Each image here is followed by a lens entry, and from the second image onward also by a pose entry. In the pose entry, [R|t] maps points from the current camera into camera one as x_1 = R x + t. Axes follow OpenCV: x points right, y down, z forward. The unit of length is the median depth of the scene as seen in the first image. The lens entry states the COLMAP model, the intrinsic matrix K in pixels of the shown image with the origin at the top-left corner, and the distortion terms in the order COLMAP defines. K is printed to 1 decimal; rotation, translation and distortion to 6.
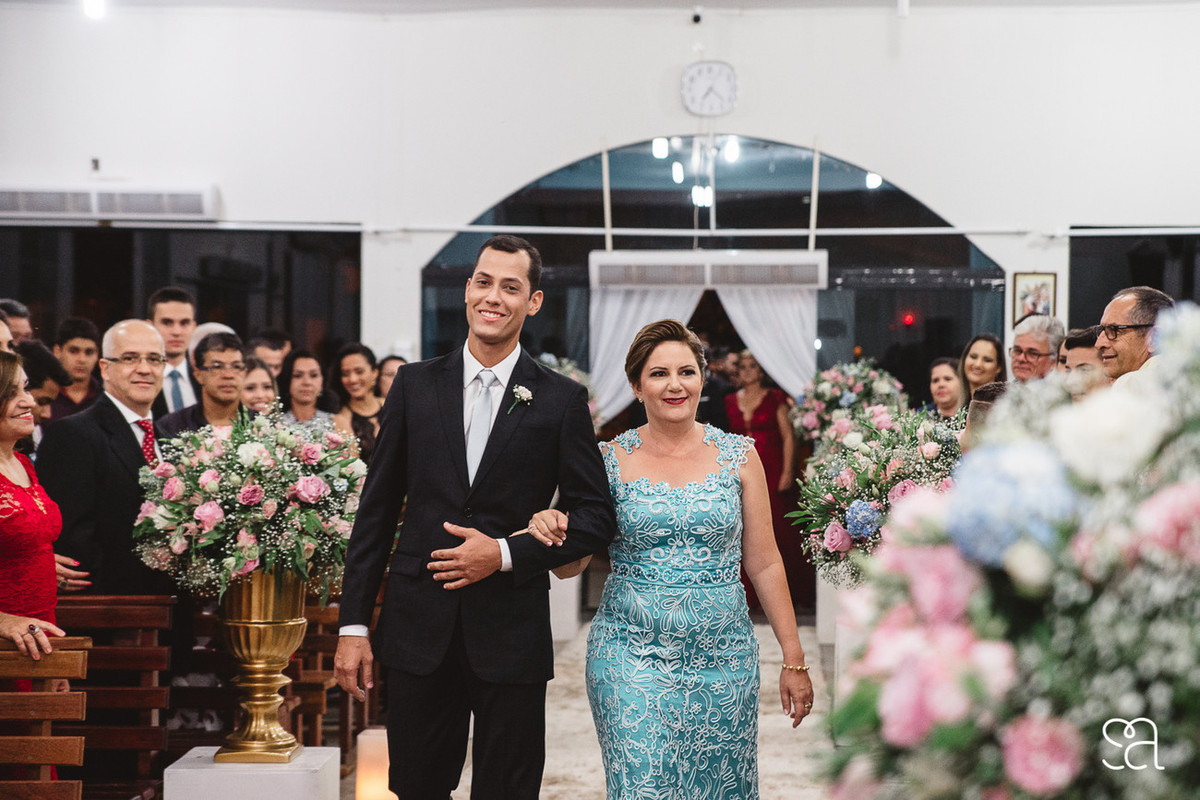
lens RADIAL K [[2541.3, 0, 627.0], [0, 2541.3, 379.5], [0, 0, 1]] dist [0.237296, 0.177908]
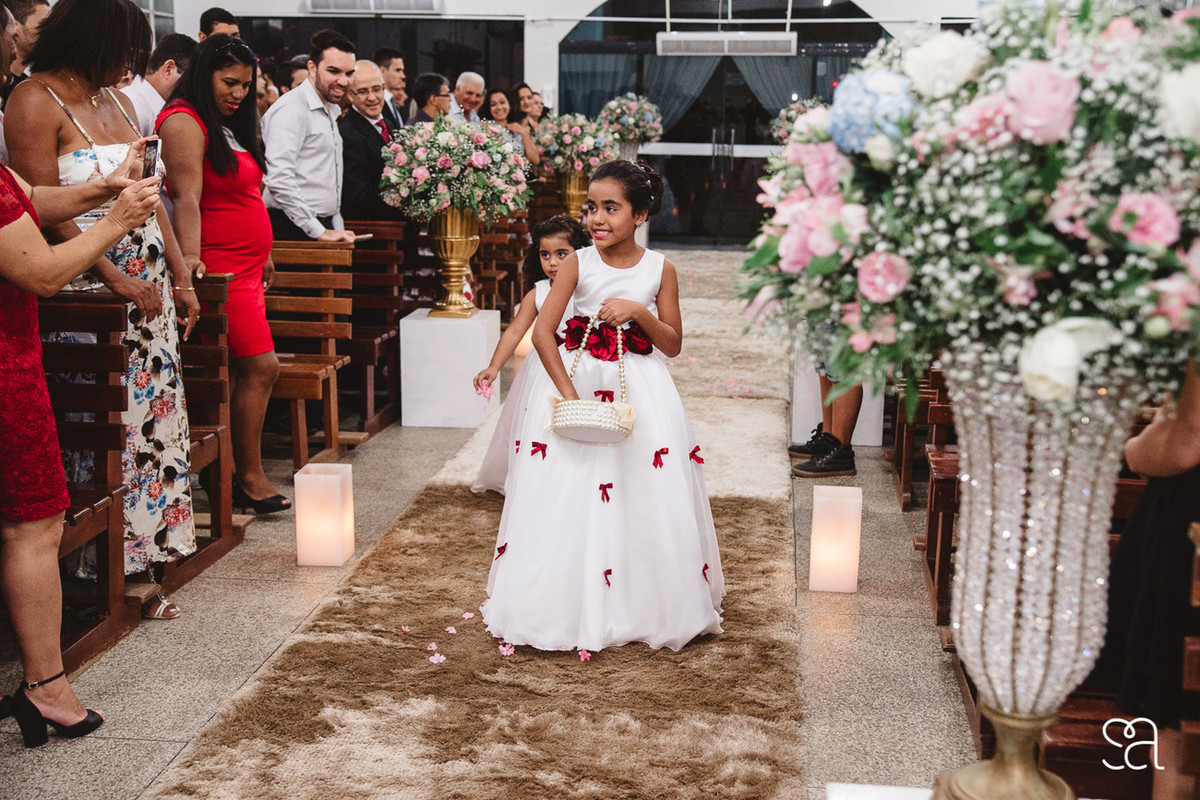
lens RADIAL K [[1418.8, 0, 600.0], [0, 1418.8, 400.0], [0, 0, 1]] dist [0.010622, 0.020561]
pose [[0.998283, 0.016952, -0.056067, 0.012029], [-0.005704, 0.980788, 0.194993, 0.014813], [0.058296, -0.194339, 0.979201, 0.045190]]
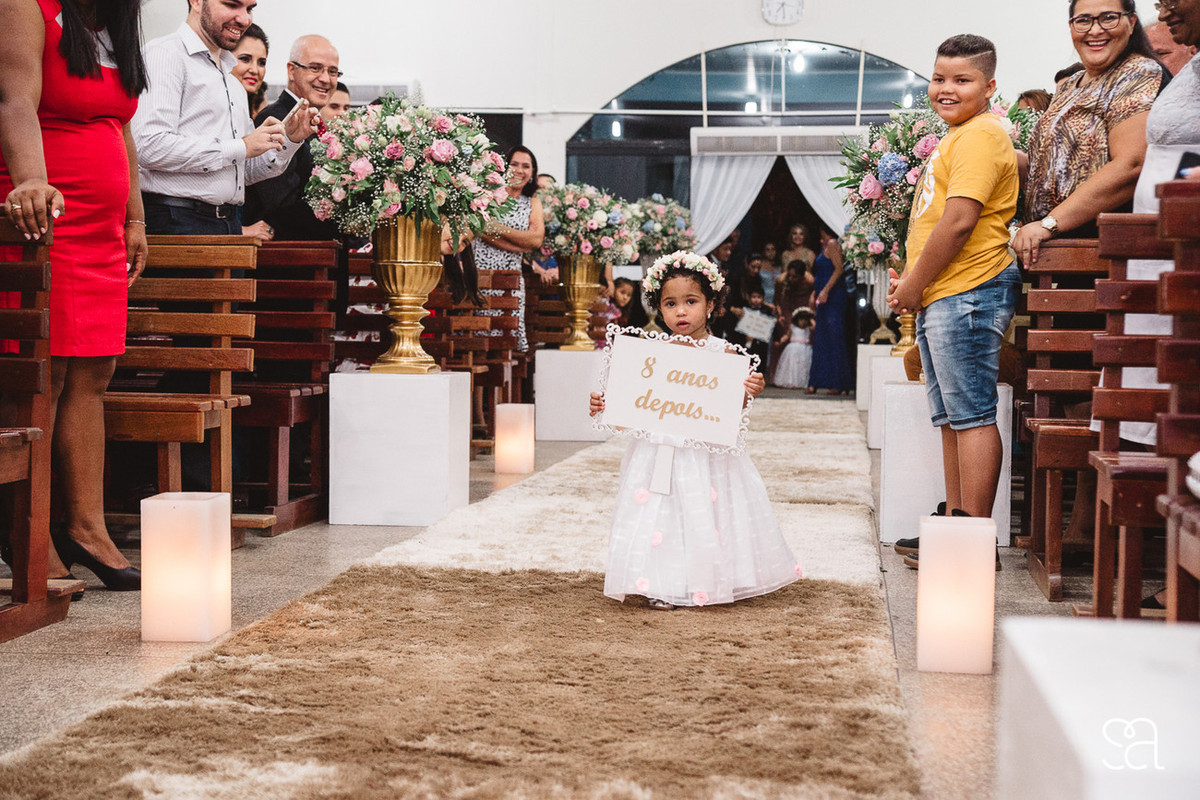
lens RADIAL K [[1775.8, 0, 600.0], [0, 1775.8, 400.0], [0, 0, 1]] dist [0.076800, 0.110584]
pose [[0.997395, 0.010739, -0.071329, 0.015170], [-0.007277, 0.998791, 0.048624, 0.119861], [0.071765, -0.047978, 0.996267, 0.136208]]
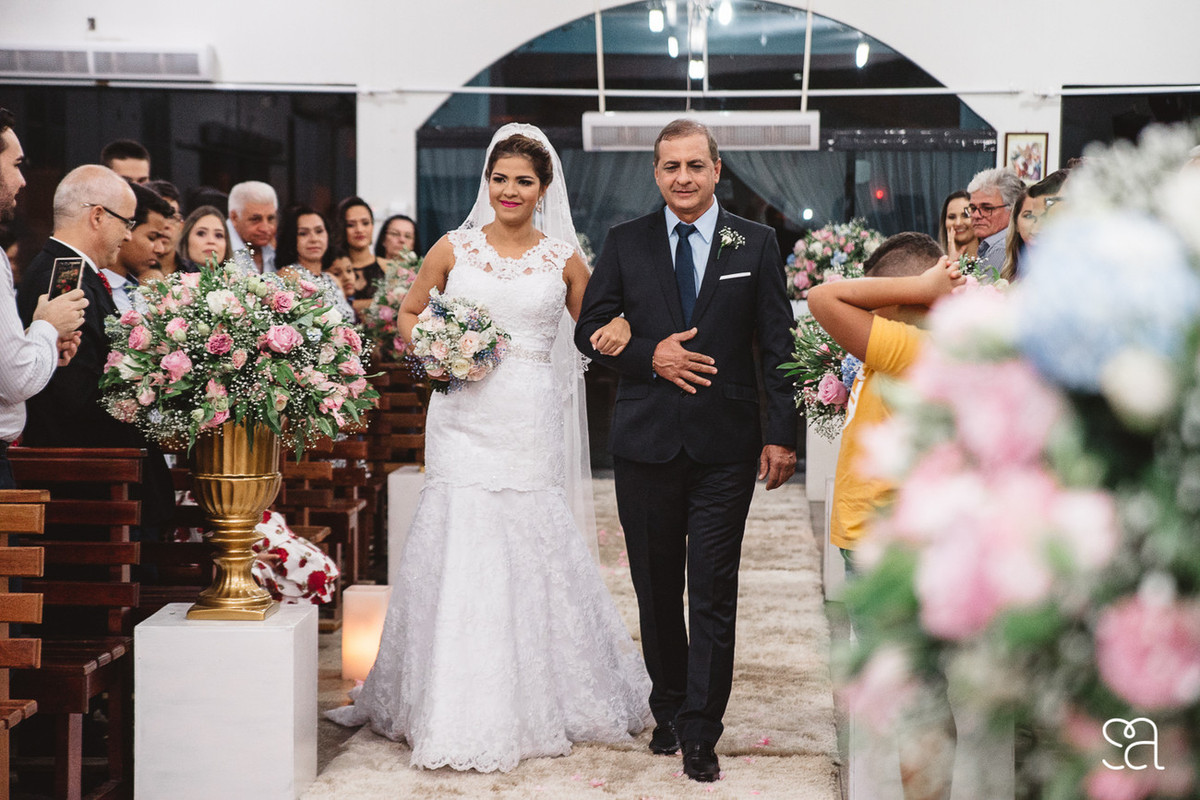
lens RADIAL K [[2417.4, 0, 600.0], [0, 2417.4, 400.0], [0, 0, 1]] dist [0.233297, 0.198978]
pose [[0.999951, 0.000966, -0.009896, 0.004246], [-0.000353, 0.998093, 0.061721, 0.009538], [0.009937, -0.061714, 0.998044, 0.088819]]
